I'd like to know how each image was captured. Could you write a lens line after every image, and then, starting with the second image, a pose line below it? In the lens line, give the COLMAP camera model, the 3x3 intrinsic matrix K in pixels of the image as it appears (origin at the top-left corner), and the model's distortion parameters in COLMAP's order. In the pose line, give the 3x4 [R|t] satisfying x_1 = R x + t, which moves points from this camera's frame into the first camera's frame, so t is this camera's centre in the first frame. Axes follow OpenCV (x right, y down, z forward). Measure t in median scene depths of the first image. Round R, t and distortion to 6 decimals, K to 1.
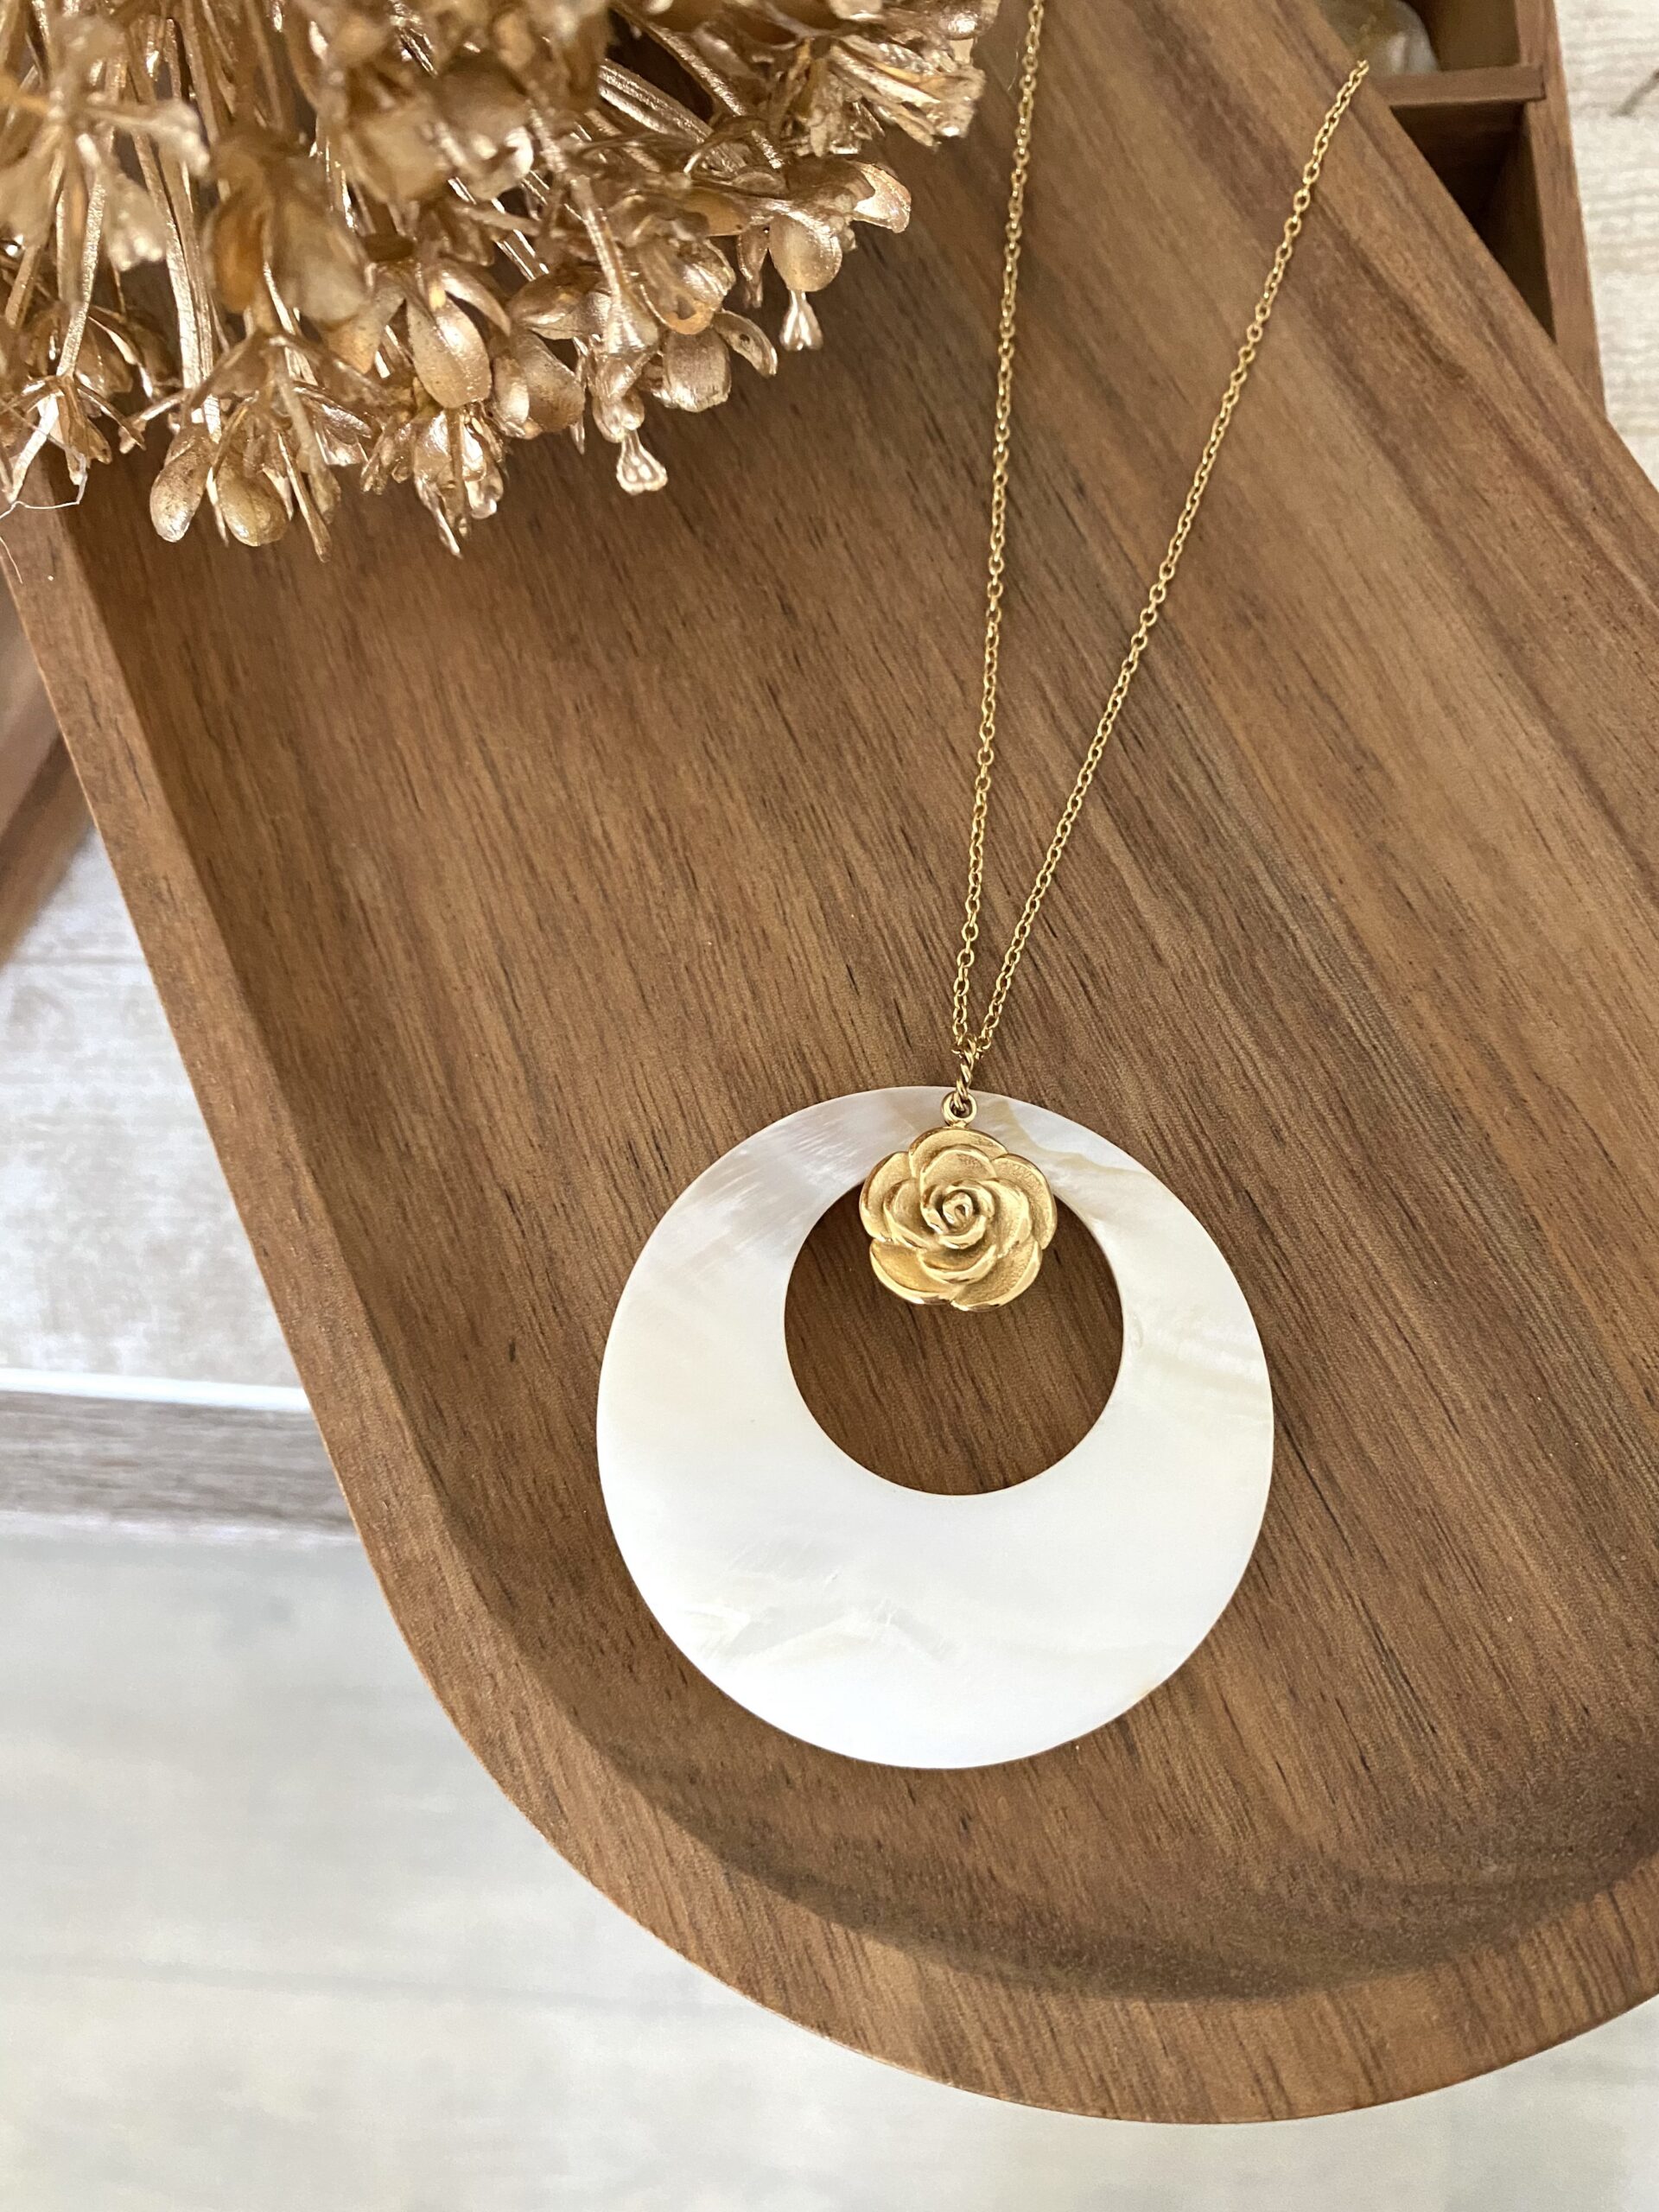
lens RADIAL K [[1677.8, 0, 824.0], [0, 1677.8, 988.8], [0, 0, 1]] dist [0.008862, -0.034989]
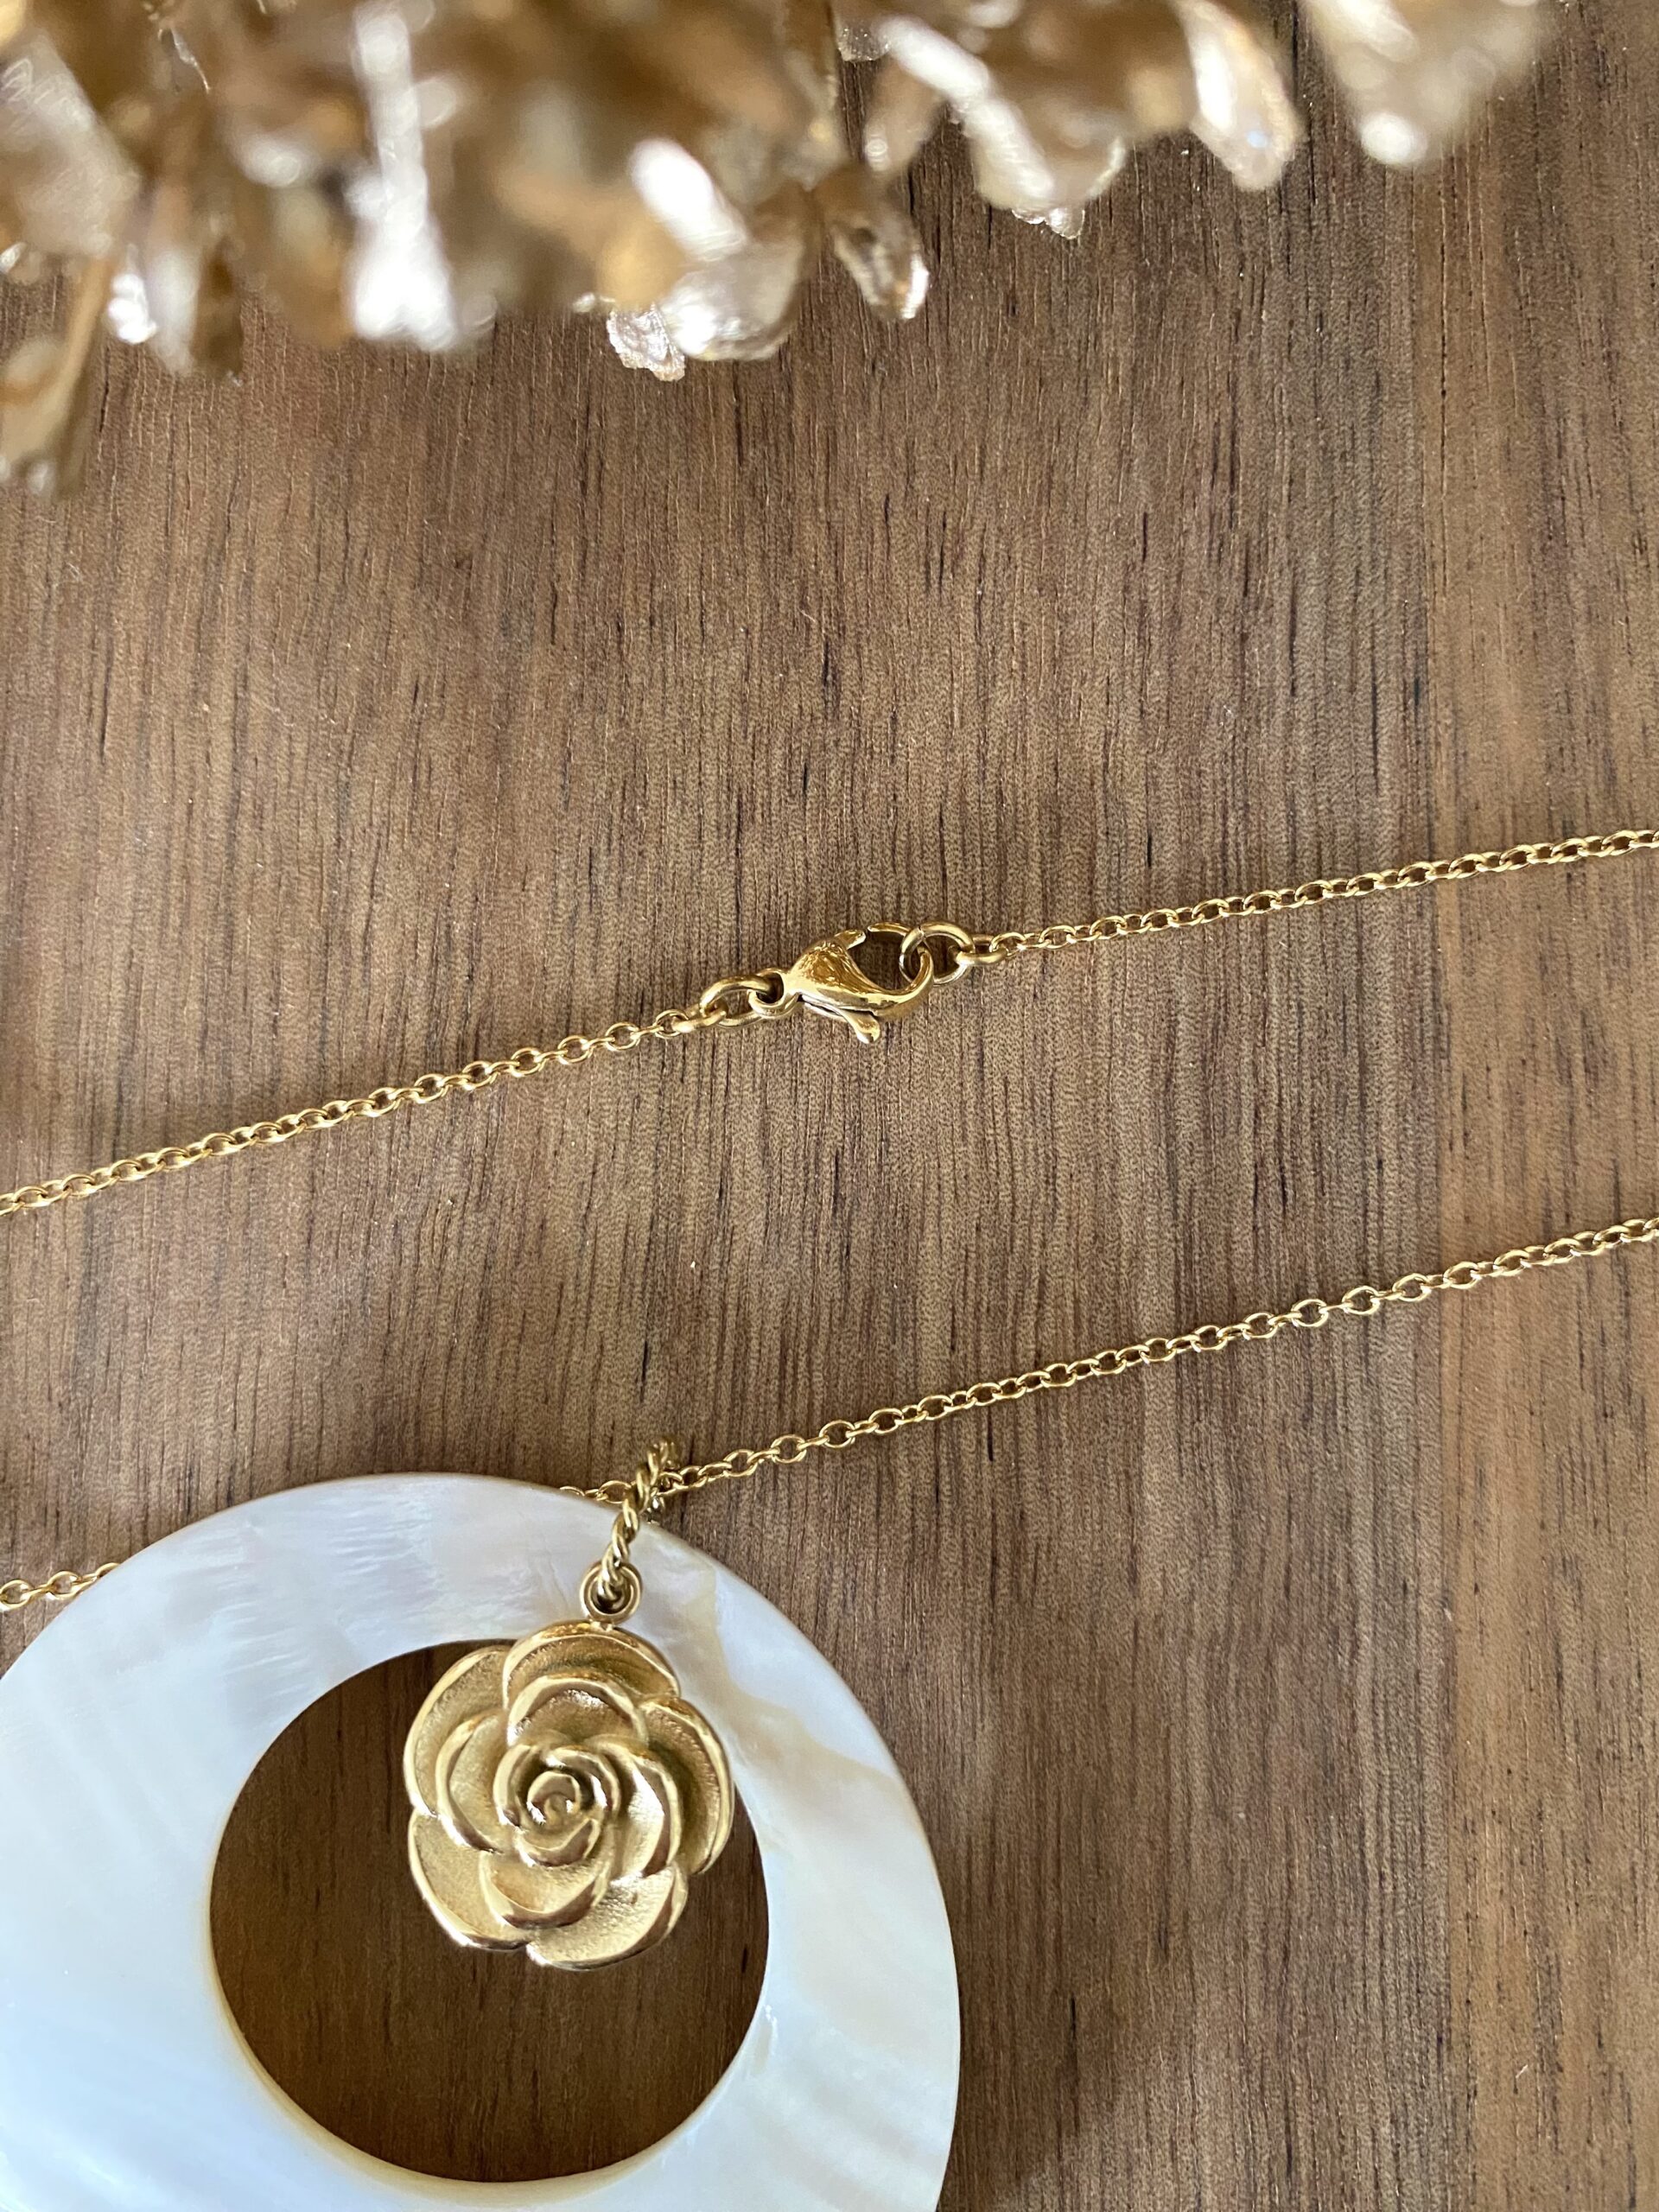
lens RADIAL K [[1677.8, 0, 824.0], [0, 1677.8, 988.8], [0, 0, 1]] dist [0.008862, -0.034989]
pose [[0.897518, 0.440345, -0.023621, 0.030855], [-0.429254, 0.860131, -0.275530, 0.014421], [-0.101011, 0.257433, 0.961002, 0.441598]]
